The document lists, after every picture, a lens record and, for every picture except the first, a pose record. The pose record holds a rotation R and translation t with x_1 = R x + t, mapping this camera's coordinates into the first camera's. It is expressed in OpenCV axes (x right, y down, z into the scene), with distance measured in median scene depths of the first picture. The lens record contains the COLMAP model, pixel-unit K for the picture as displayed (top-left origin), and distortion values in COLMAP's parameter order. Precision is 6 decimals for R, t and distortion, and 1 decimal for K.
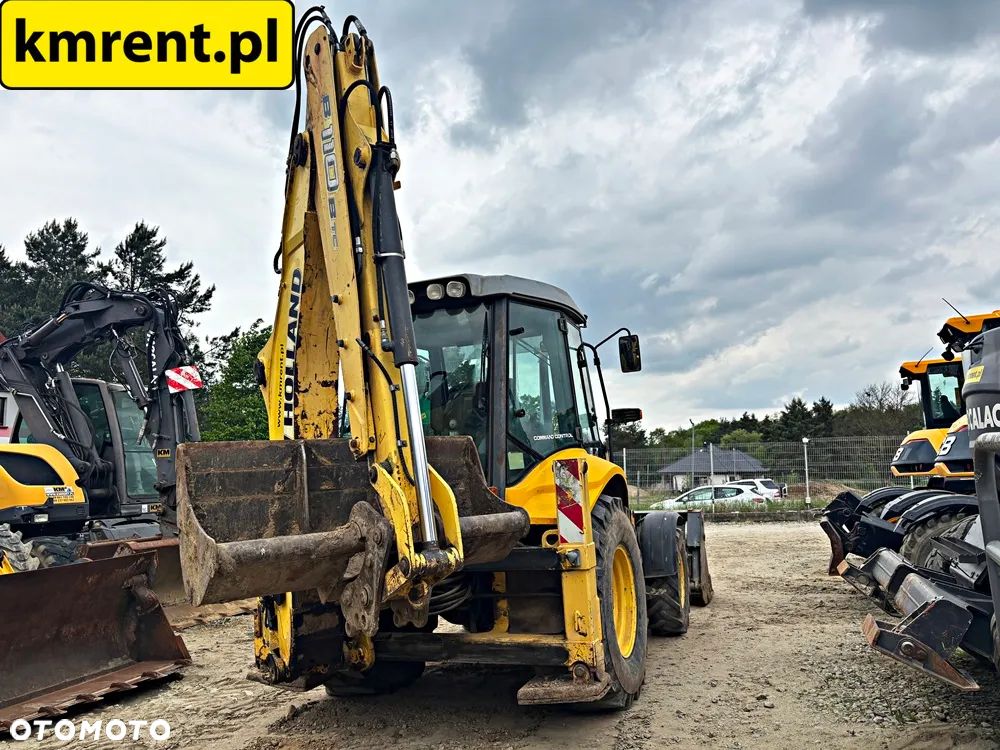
lens RADIAL K [[751.3, 0, 535.5], [0, 751.3, 376.3], [0, 0, 1]] dist [0.045643, -0.050049]
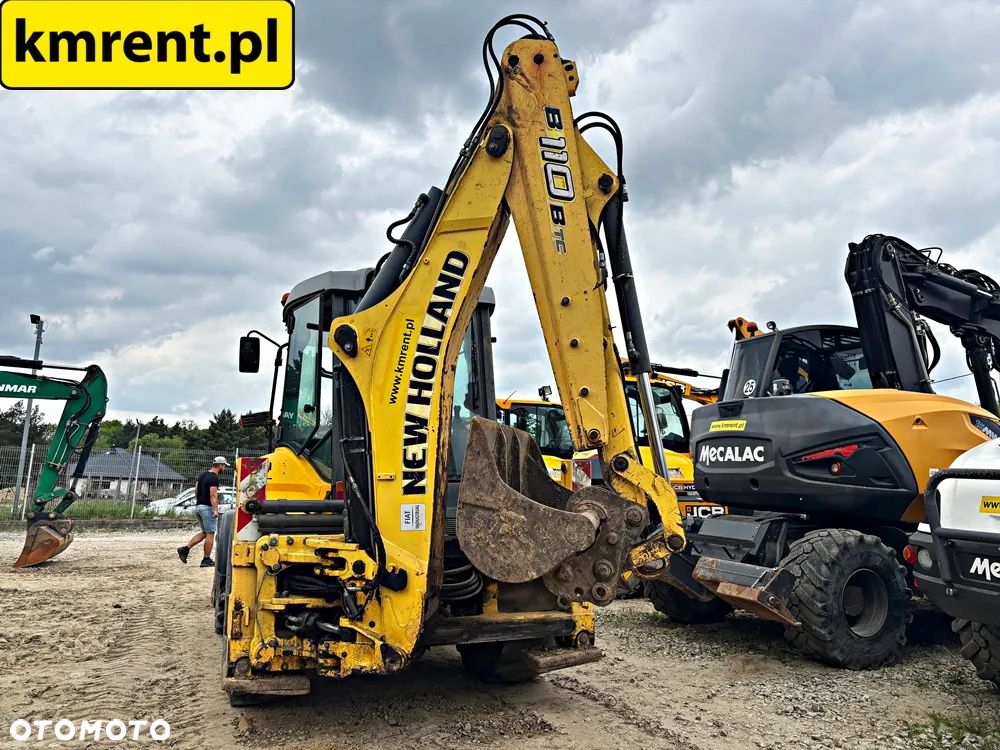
lens RADIAL K [[751.3, 0, 493.3], [0, 751.3, 378.9], [0, 0, 1]] dist [0.045643, -0.050049]
pose [[0.756595, 0.147328, 0.637070, -0.896342], [-0.140001, 0.988192, -0.062260, 0.081399], [-0.638720, -0.042085, 0.768288, 0.196865]]
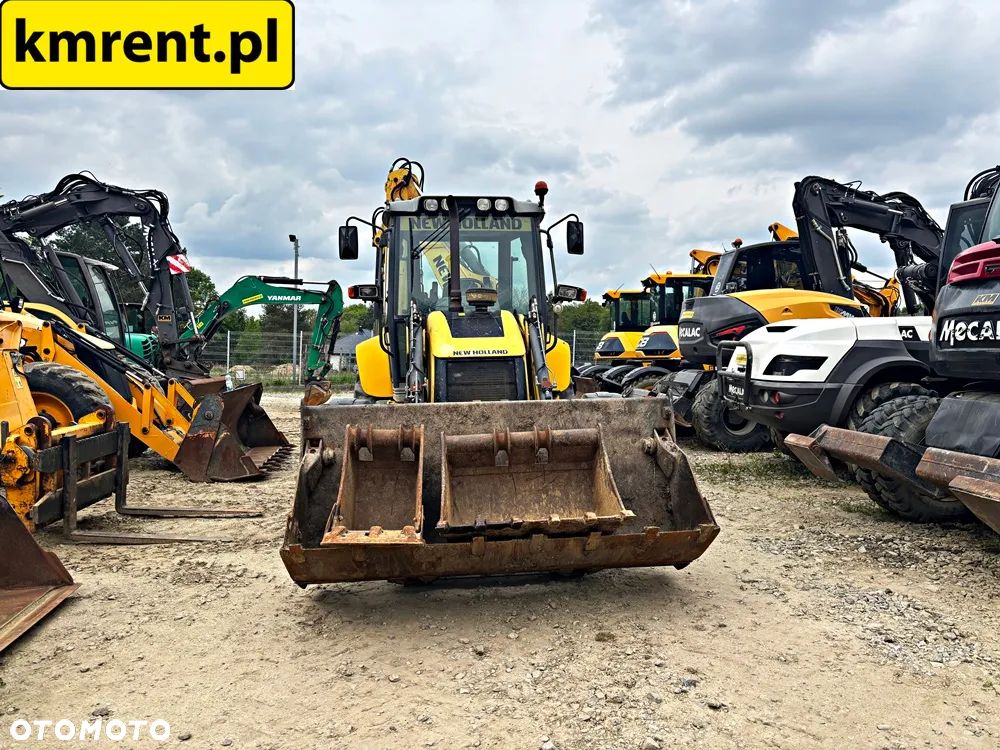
lens RADIAL K [[751.3, 0, 507.8], [0, 751.3, 378.7], [0, 0, 1]] dist [0.045643, -0.050049]
pose [[0.905204, 0.030644, 0.423870, -1.147125], [-0.097253, 0.985866, 0.136417, -0.082328], [-0.413699, -0.164708, 0.895391, -1.112769]]
